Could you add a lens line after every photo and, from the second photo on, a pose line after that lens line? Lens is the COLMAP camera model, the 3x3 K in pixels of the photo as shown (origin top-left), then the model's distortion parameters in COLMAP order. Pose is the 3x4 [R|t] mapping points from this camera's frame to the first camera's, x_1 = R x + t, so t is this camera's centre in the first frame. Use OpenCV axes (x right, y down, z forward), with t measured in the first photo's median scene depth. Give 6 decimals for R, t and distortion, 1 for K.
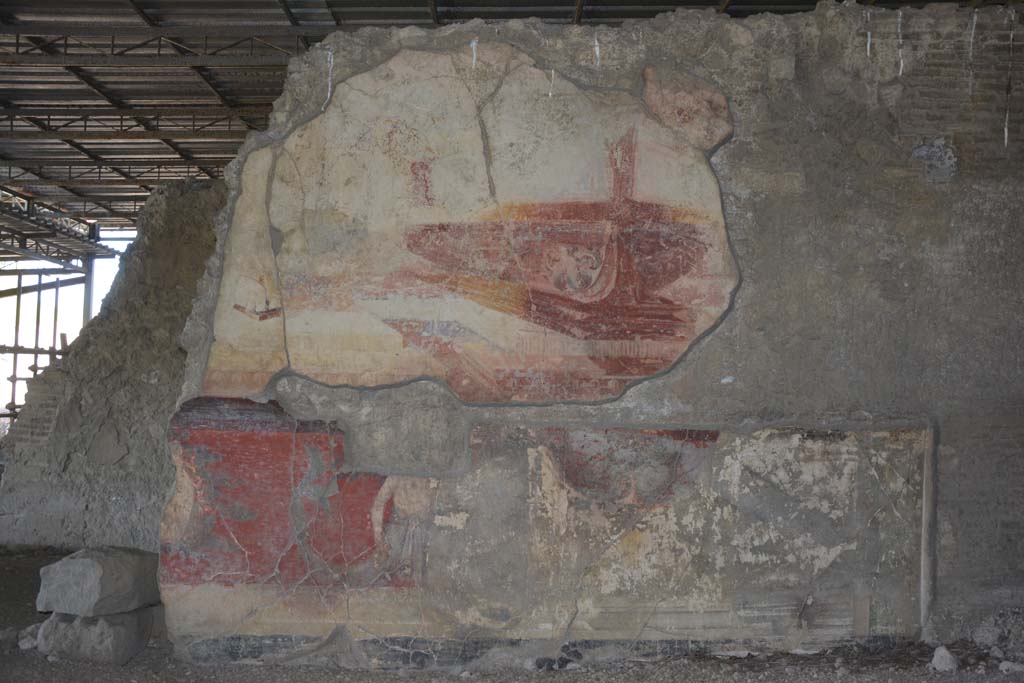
lens RADIAL K [[949.3, 0, 513.9], [0, 949.3, 345.5], [0, 0, 1]] dist [-0.100852, 0.195388]
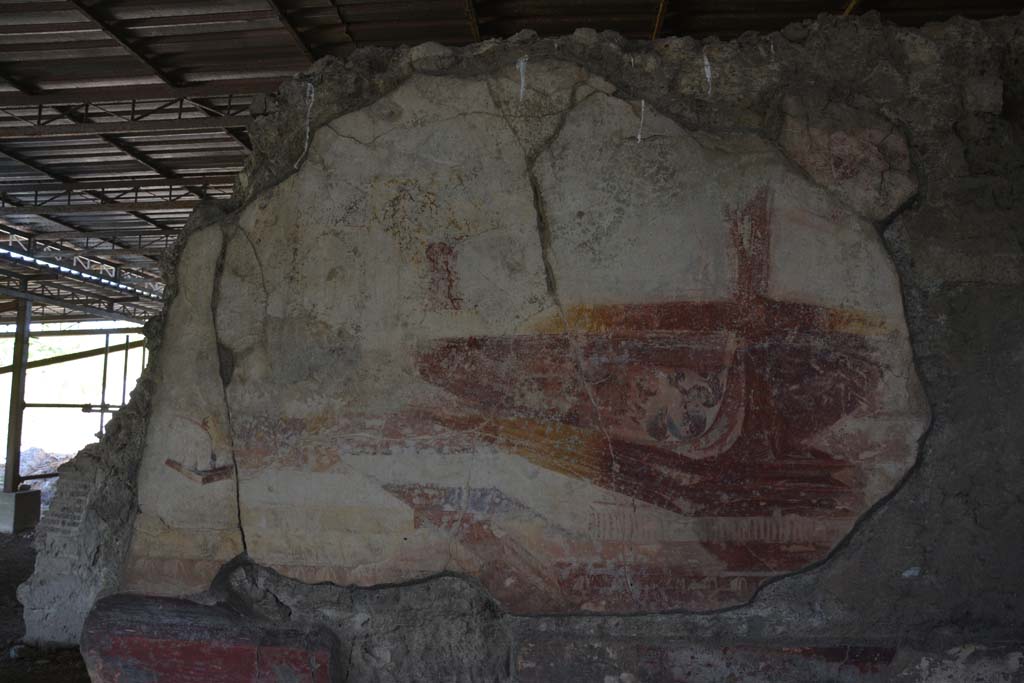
lens RADIAL K [[800.1, 0, 514.1], [0, 800.1, 346.3], [0, 0, 1]] dist [-0.163468, 0.125291]
pose [[0.997488, -0.003553, -0.070749, -0.009499], [0.001329, 0.999504, -0.031452, -0.103822], [0.070825, 0.031279, 0.996998, 0.450930]]
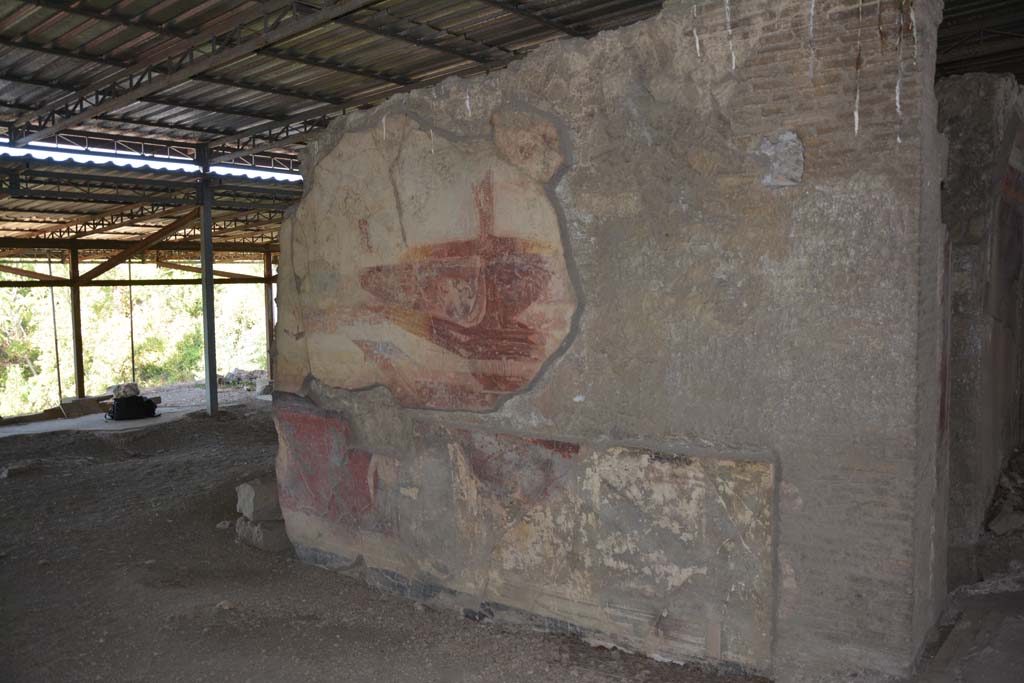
lens RADIAL K [[821.9, 0, 514.9], [0, 821.9, 346.2], [0, 0, 1]] dist [-0.153260, 0.134661]
pose [[0.766579, 0.018589, -0.641881, 0.764498], [0.061951, 0.992778, 0.102737, -0.121352], [0.639155, -0.118521, 0.759890, 0.263934]]
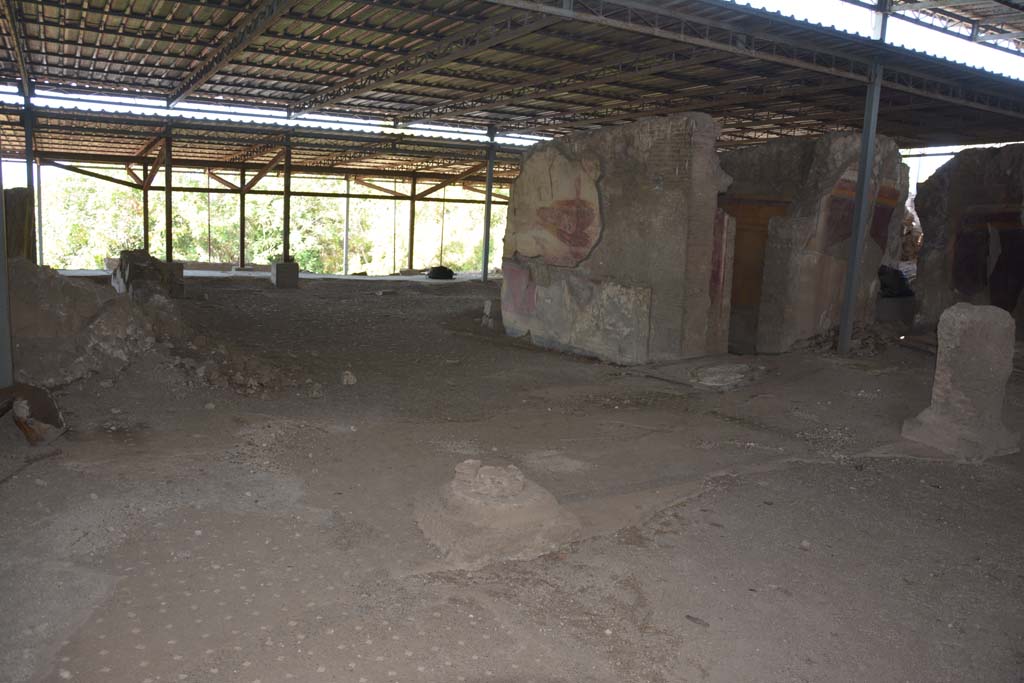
lens RADIAL K [[800.1, 0, 514.1], [0, 800.1, 346.3], [0, 0, 1]] dist [-0.163468, 0.125291]
pose [[0.494670, 0.160069, -0.854213, 2.183092], [-0.000266, 0.982920, 0.184033, -0.158031], [0.869081, -0.090809, 0.486263, -0.408596]]
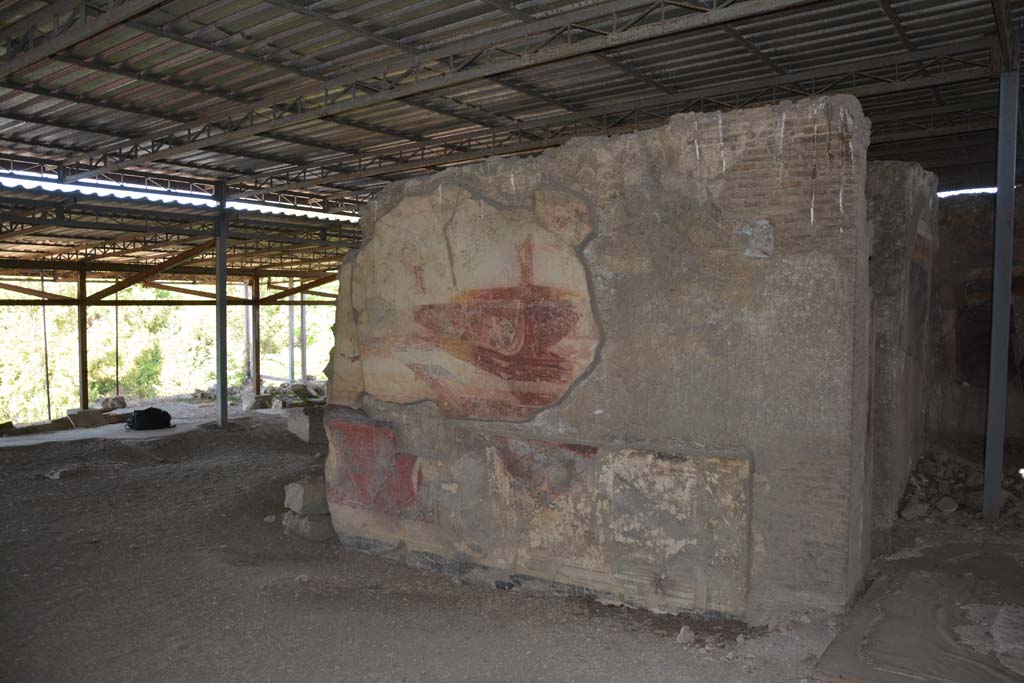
lens RADIAL K [[800.1, 0, 514.1], [0, 800.1, 346.3], [0, 0, 1]] dist [-0.163468, 0.125291]
pose [[0.810887, 0.015030, -0.585010, 0.811471], [0.040209, 0.995877, 0.081320, -0.159653], [0.583820, -0.089464, 0.806939, -0.005228]]
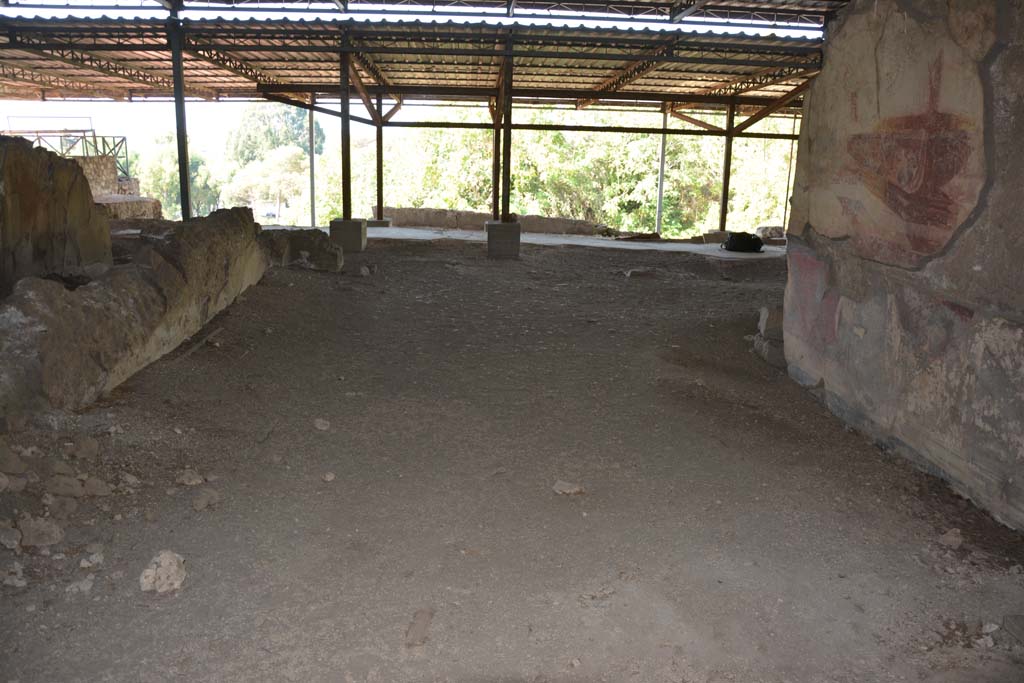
lens RADIAL K [[800.1, 0, 514.1], [0, 800.1, 346.3], [0, 0, 1]] dist [-0.163468, 0.125291]
pose [[0.039192, 0.243796, -0.969034, 1.138051], [0.026472, 0.969186, 0.244905, -0.114999], [0.998881, -0.035251, 0.031531, 0.404820]]
